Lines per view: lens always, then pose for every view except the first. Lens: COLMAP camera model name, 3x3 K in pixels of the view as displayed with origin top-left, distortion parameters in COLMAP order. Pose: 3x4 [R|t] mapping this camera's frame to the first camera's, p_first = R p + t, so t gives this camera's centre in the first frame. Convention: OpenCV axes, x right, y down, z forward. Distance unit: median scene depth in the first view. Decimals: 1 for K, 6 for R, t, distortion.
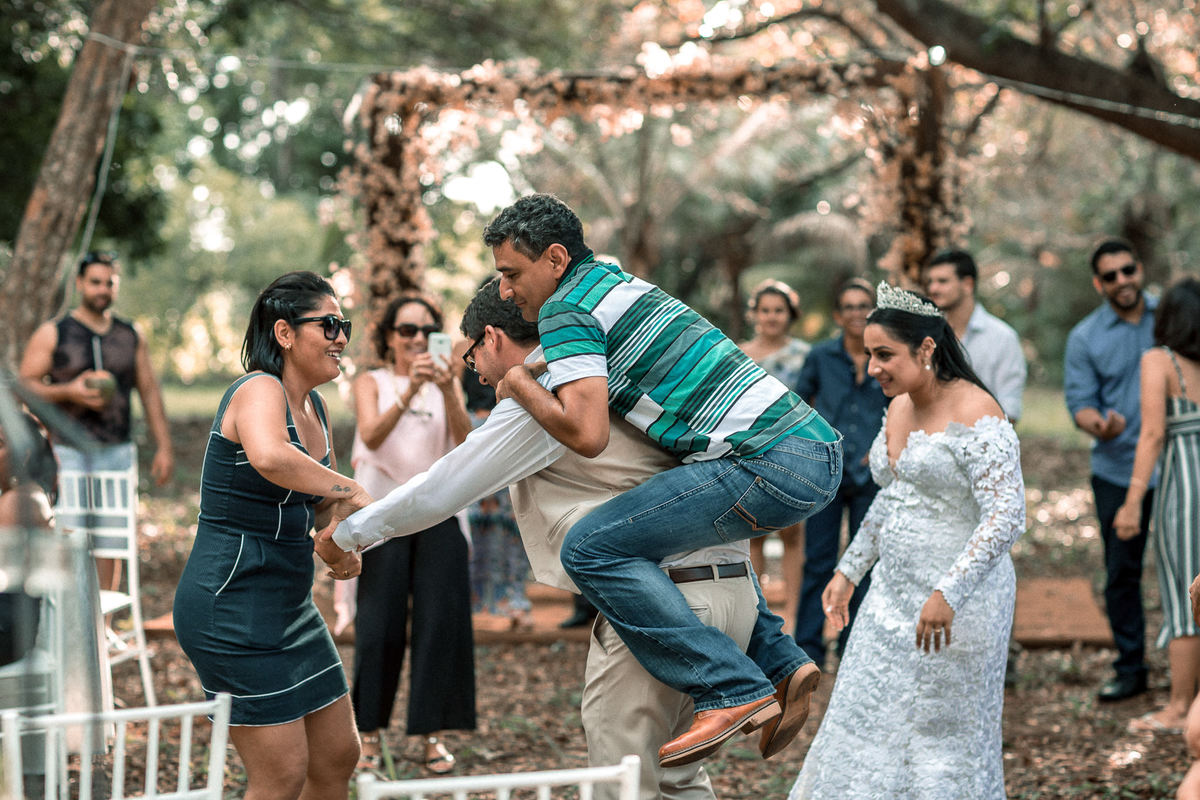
lens RADIAL K [[3375.5, 0, 592.4], [0, 3375.5, 390.4], [0, 0, 1]] dist [0.303455, 0.000000]
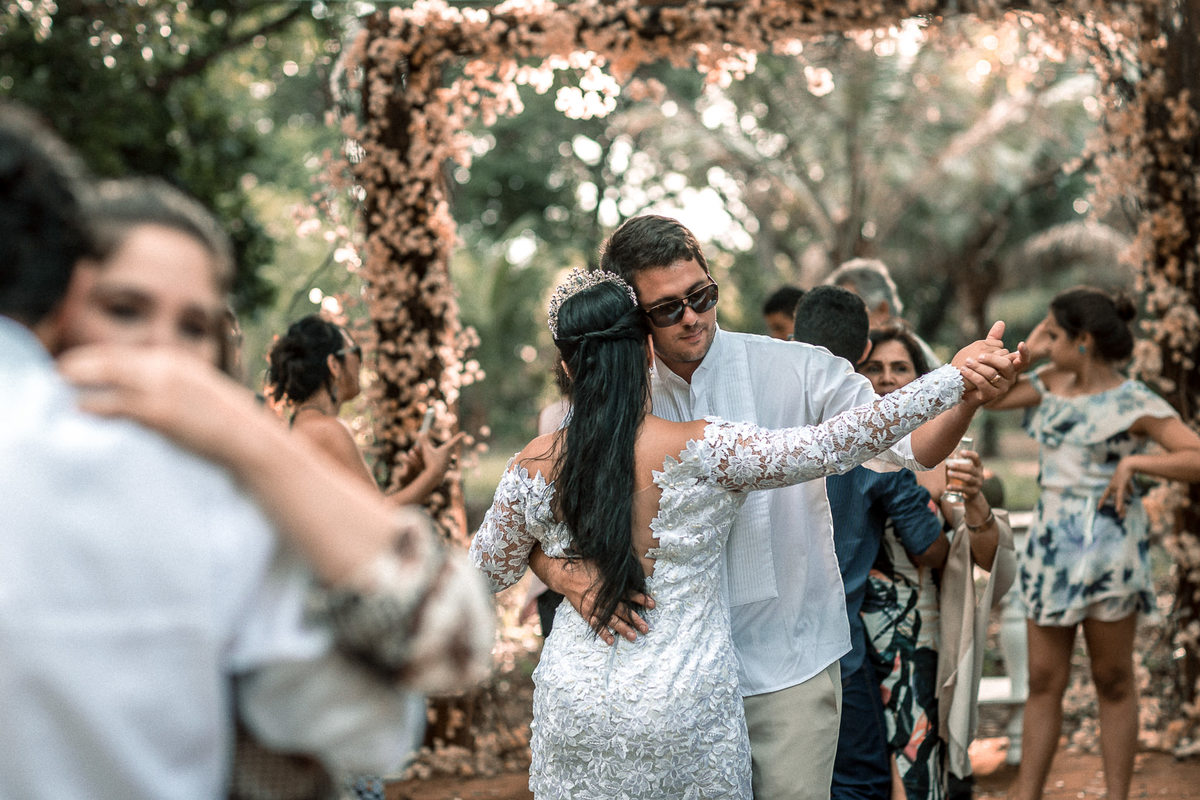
lens RADIAL K [[3375.5, 0, 646.4], [0, 3375.5, 386.3], [0, 0, 1]] dist [0.303455, 0.000000]
pose [[0.996538, -0.038230, -0.073825, 0.040131], [0.036965, 0.999147, -0.018422, -0.002958], [0.074466, 0.015630, 0.997101, 0.320668]]
